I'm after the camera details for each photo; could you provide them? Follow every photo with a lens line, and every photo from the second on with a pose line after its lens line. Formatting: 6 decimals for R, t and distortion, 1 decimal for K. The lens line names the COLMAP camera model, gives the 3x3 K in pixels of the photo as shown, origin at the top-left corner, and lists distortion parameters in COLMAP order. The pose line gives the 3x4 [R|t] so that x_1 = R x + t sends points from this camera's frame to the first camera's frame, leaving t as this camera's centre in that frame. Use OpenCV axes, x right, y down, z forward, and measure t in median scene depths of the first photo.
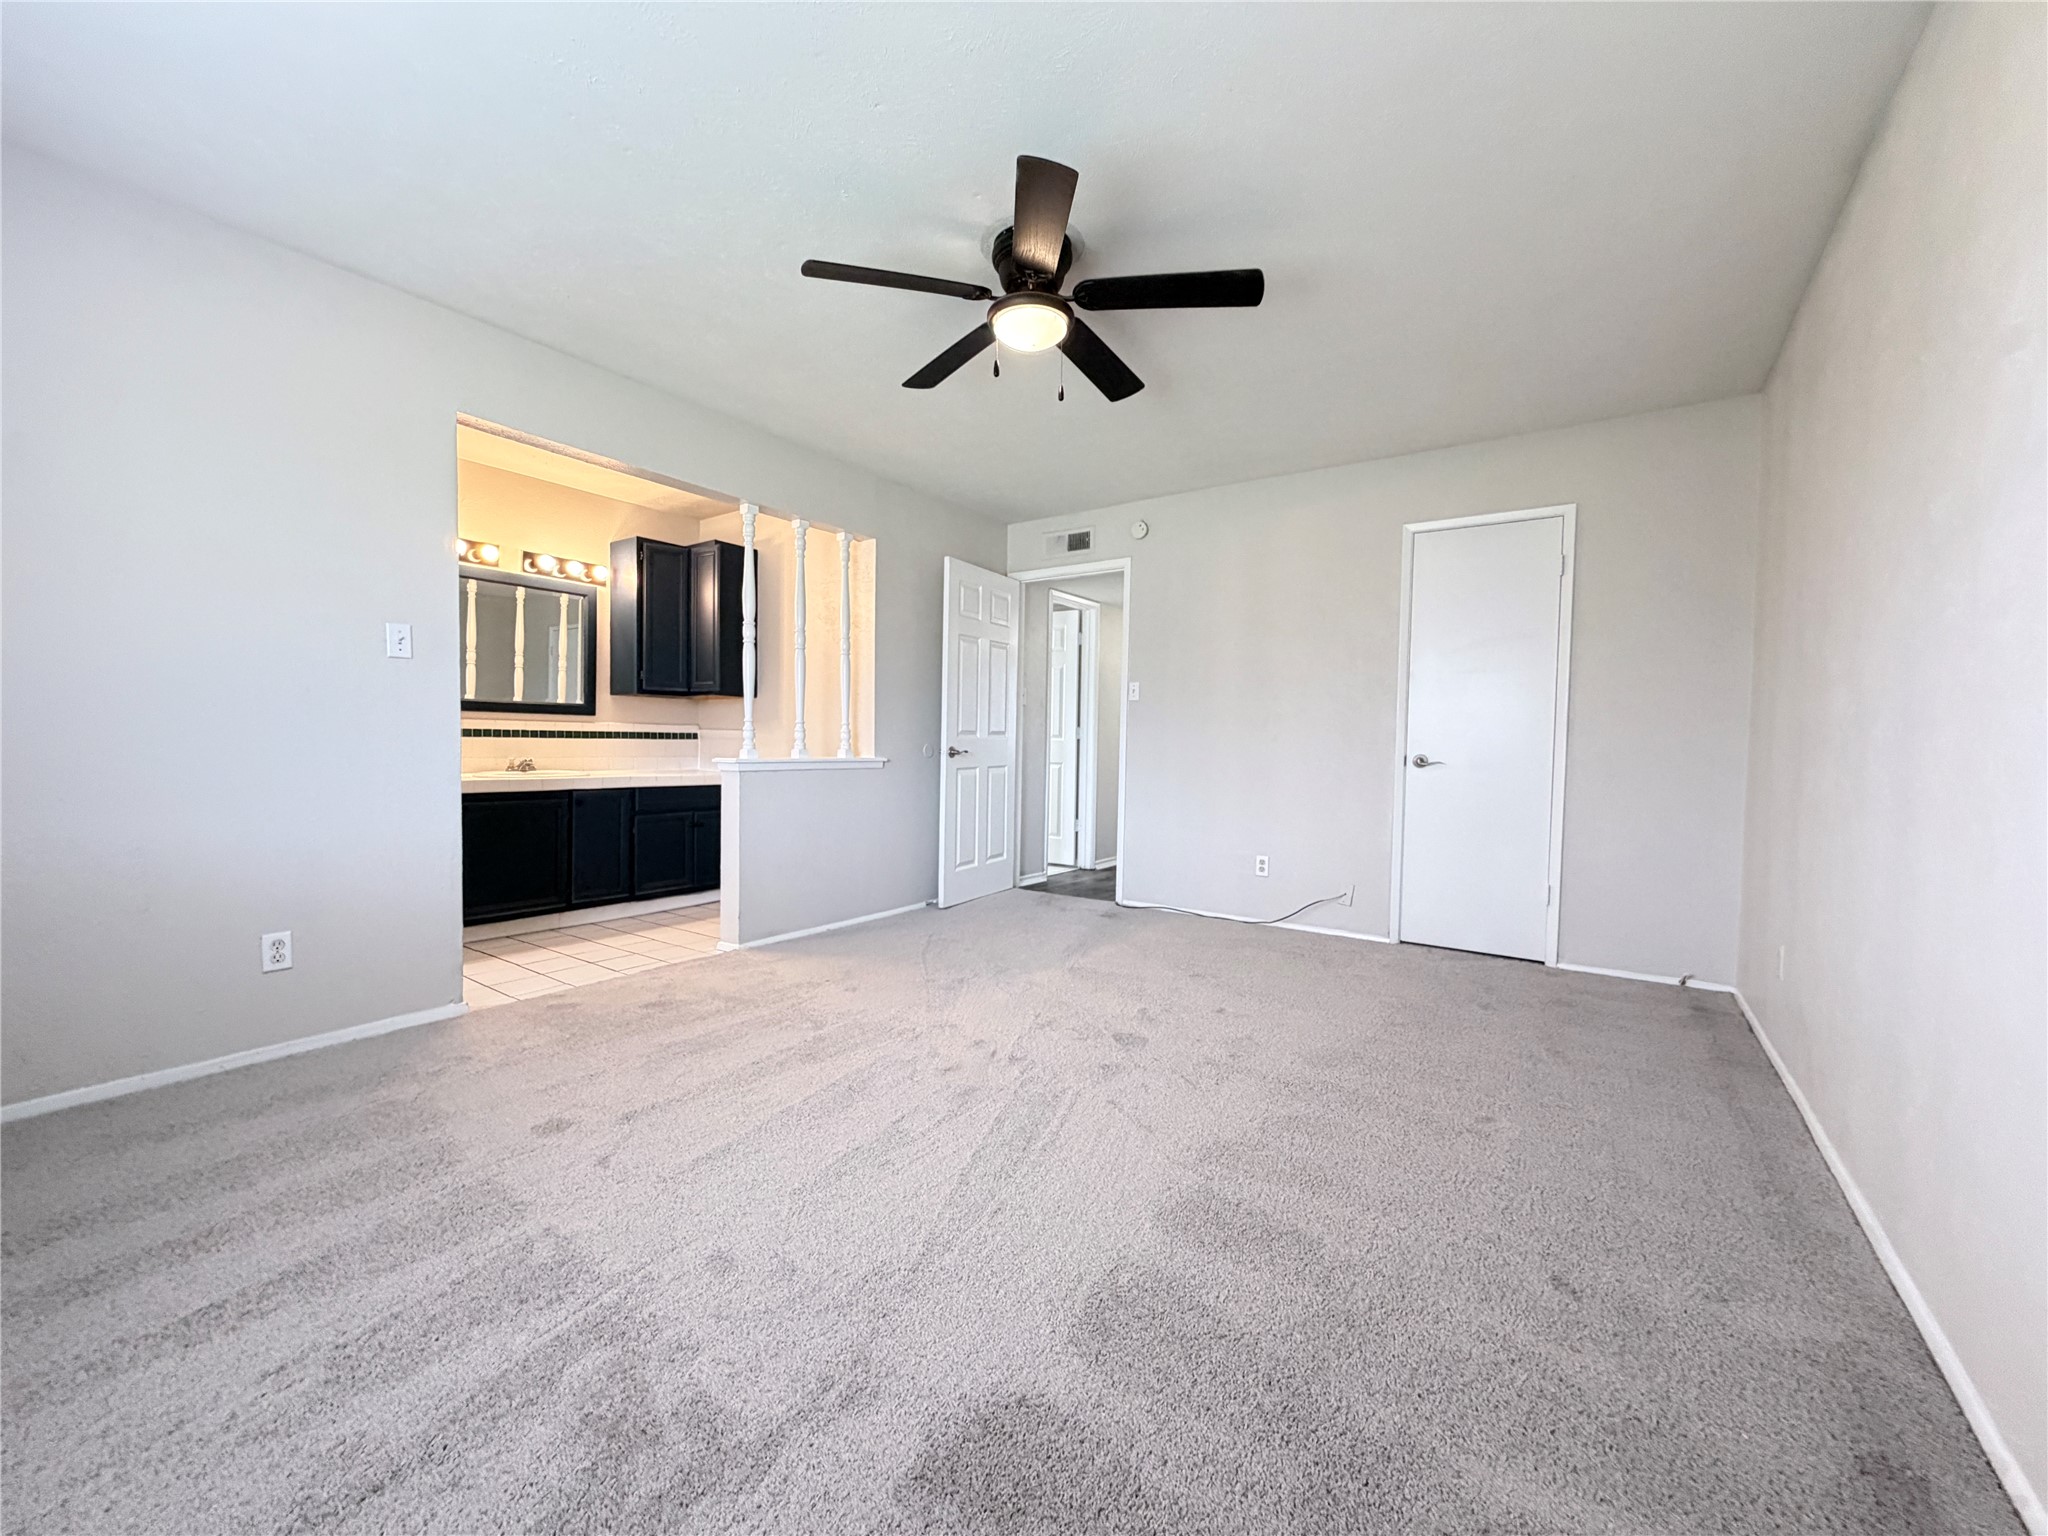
lens RADIAL K [[817.6, 0, 1020.0], [0, 817.6, 765.1], [0, 0, 1]] dist [0.000681, 0.000242]
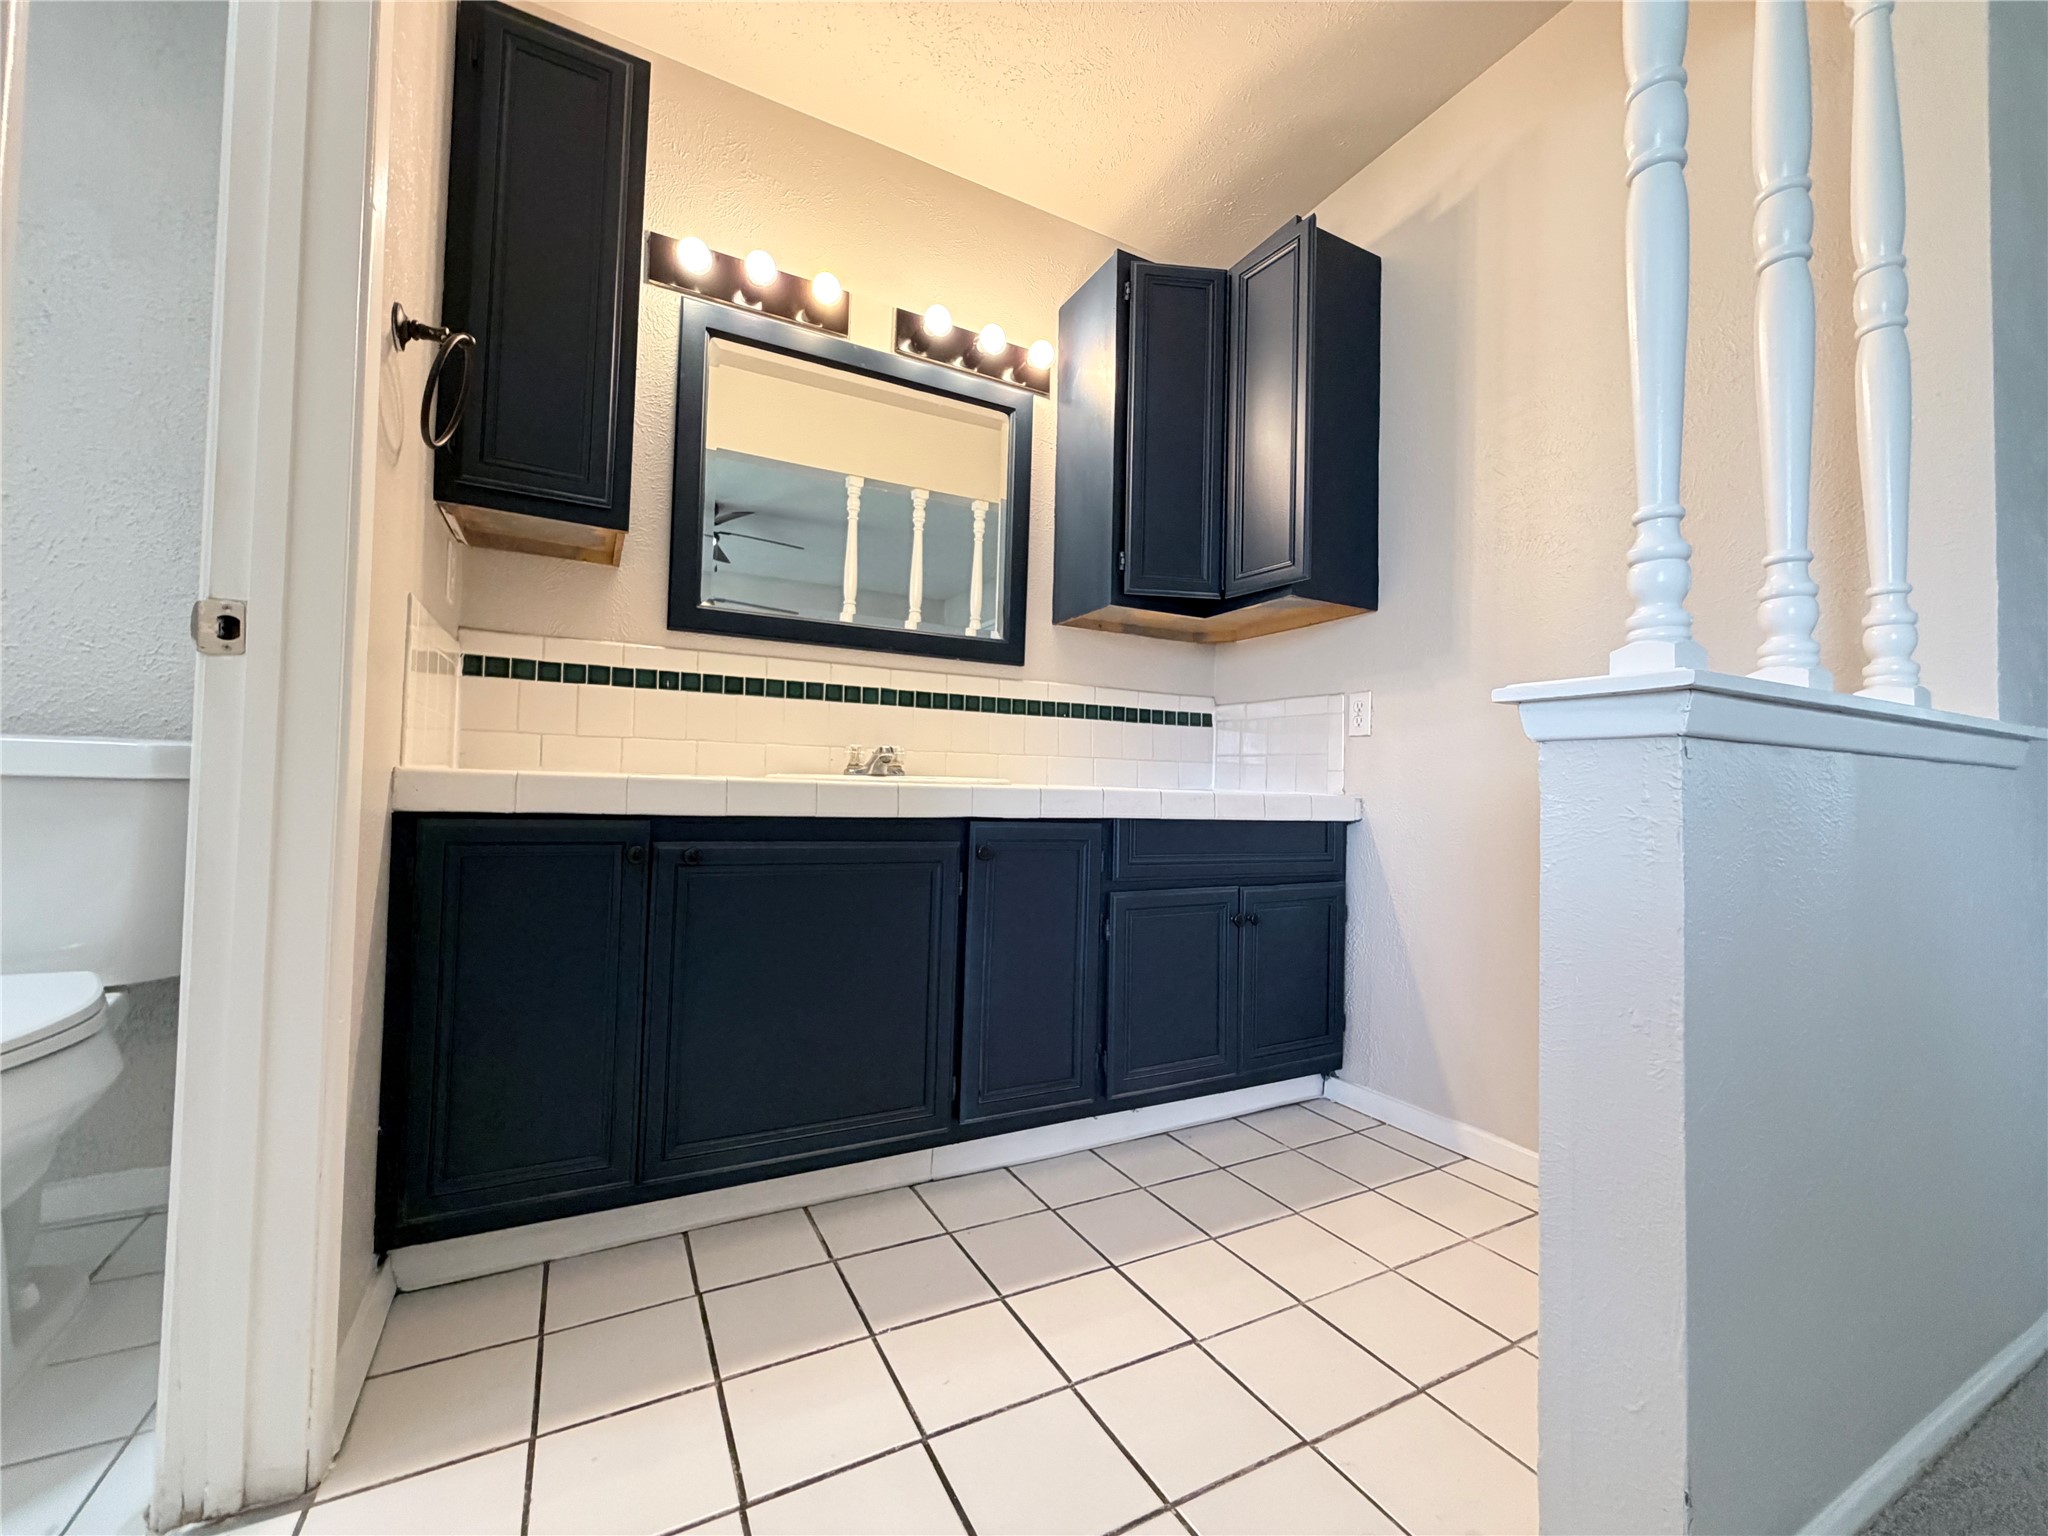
lens RADIAL K [[817.6, 0, 1020.0], [0, 817.6, 765.1], [0, 0, 1]] dist [0.000681, 0.000242]
pose [[0.892838, -0.007969, -0.450308, -0.316335], [-0.022161, 0.997855, -0.061597, 0.025343], [0.449833, 0.064975, 0.890746, 0.595896]]
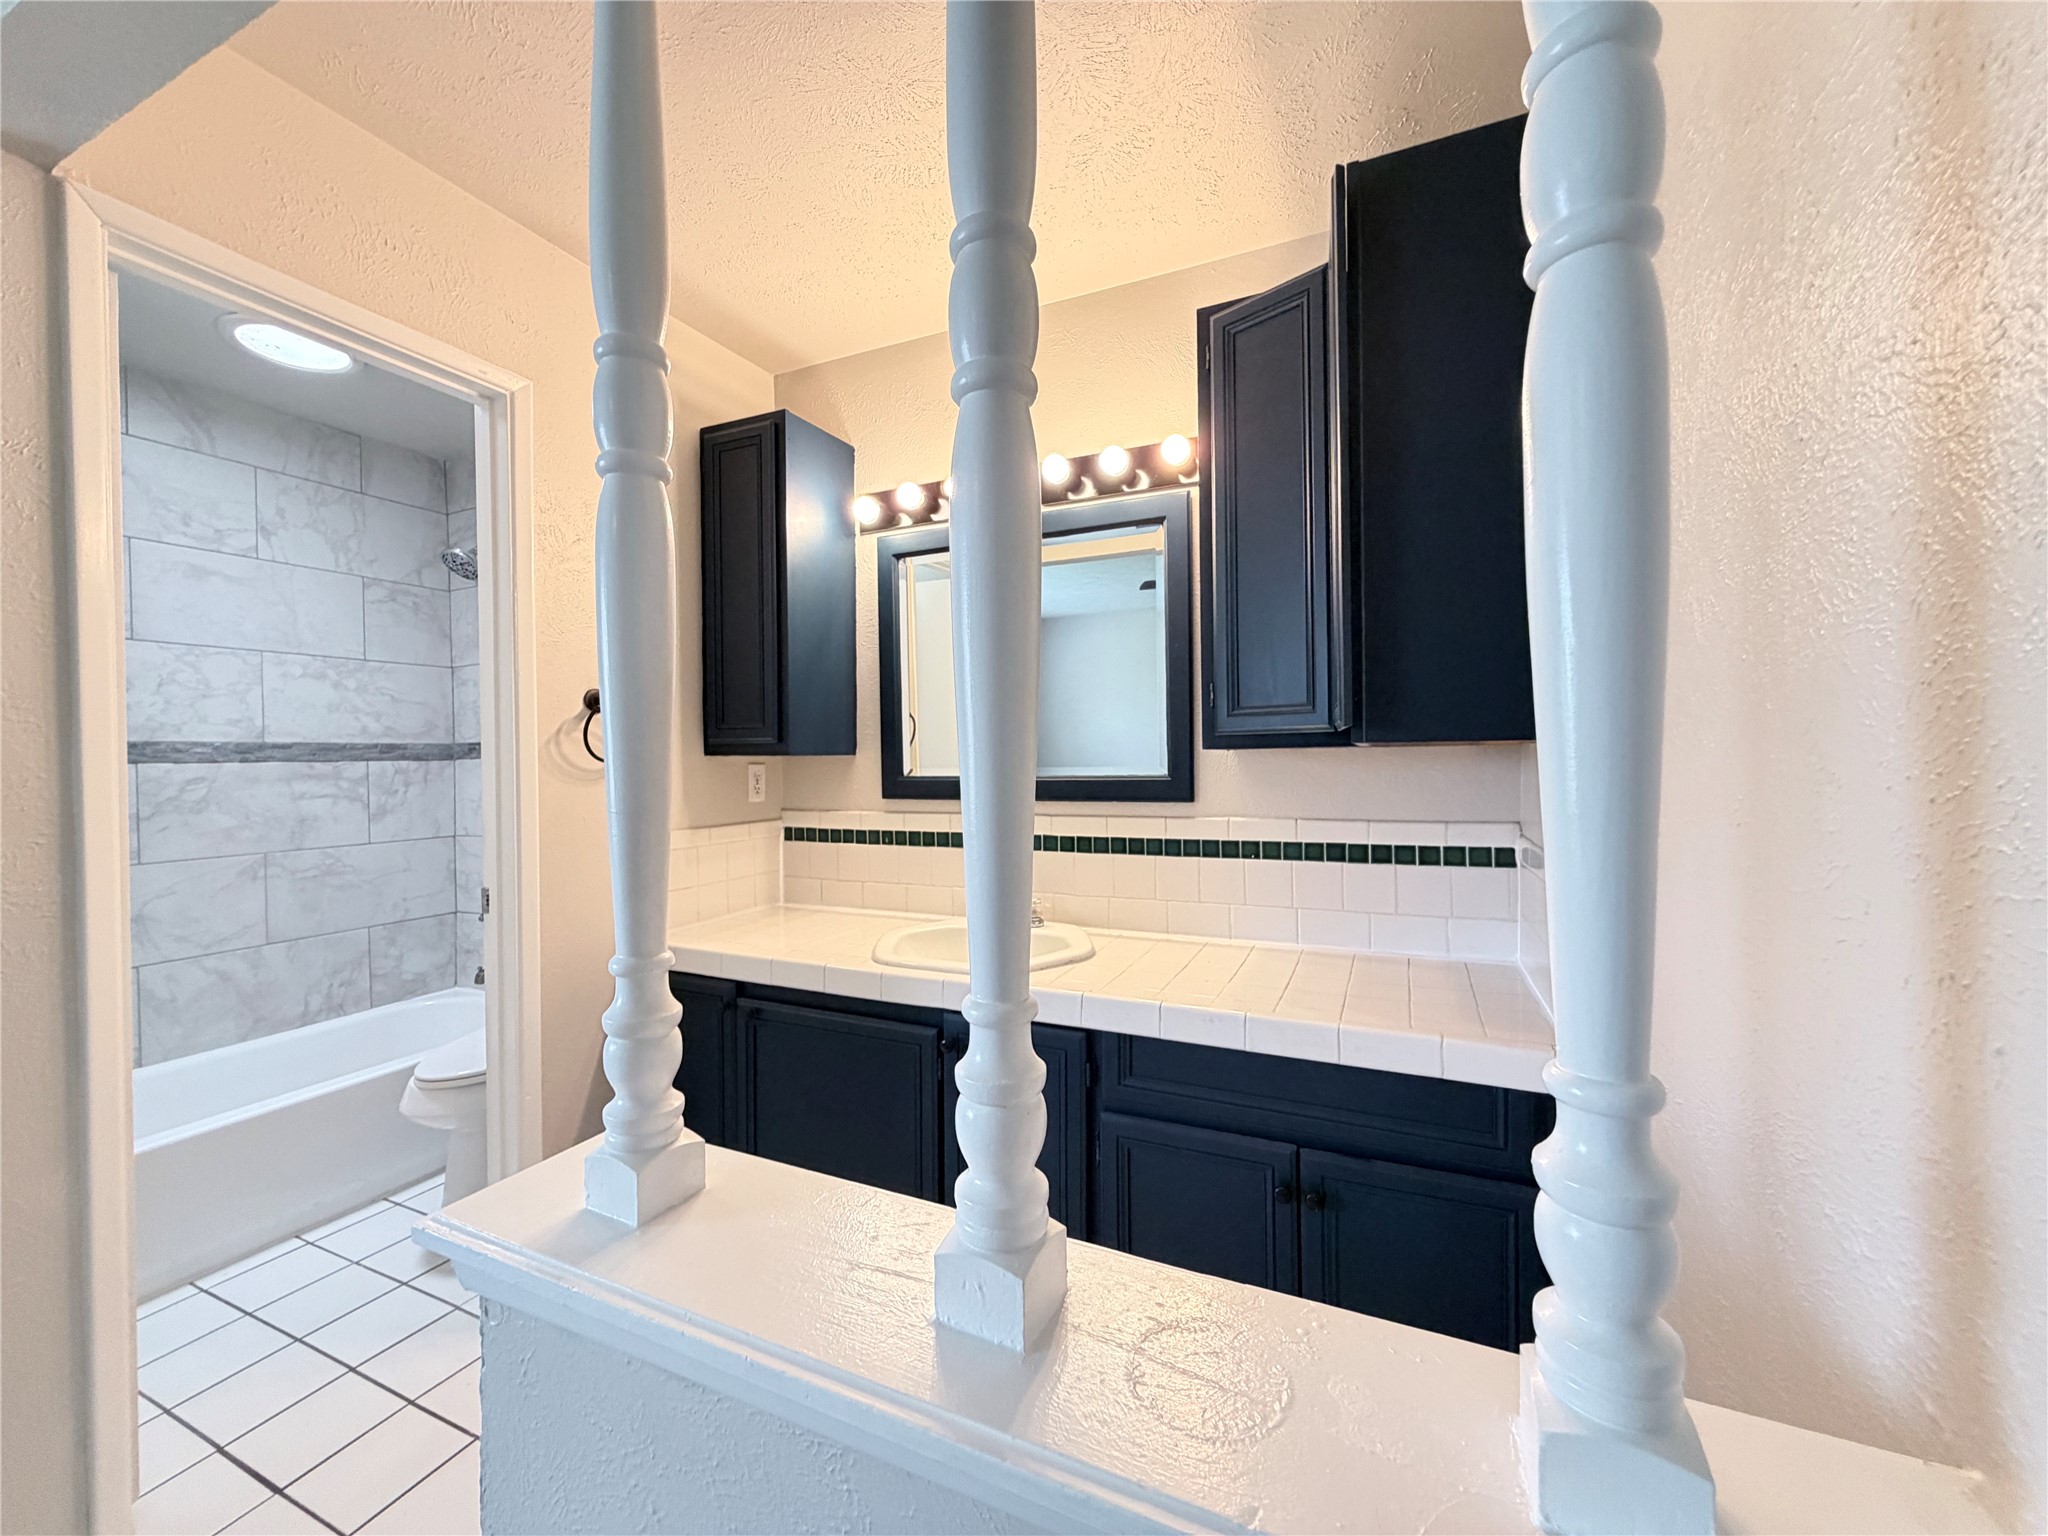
lens RADIAL K [[817.6, 0, 1020.0], [0, 817.6, 765.1], [0, 0, 1]] dist [0.000681, 0.000242]
pose [[0.182808, -0.011498, -0.983081, -0.131179], [-0.012558, 0.999823, -0.014029, -0.073352], [0.983068, 0.014910, 0.182631, 0.851147]]
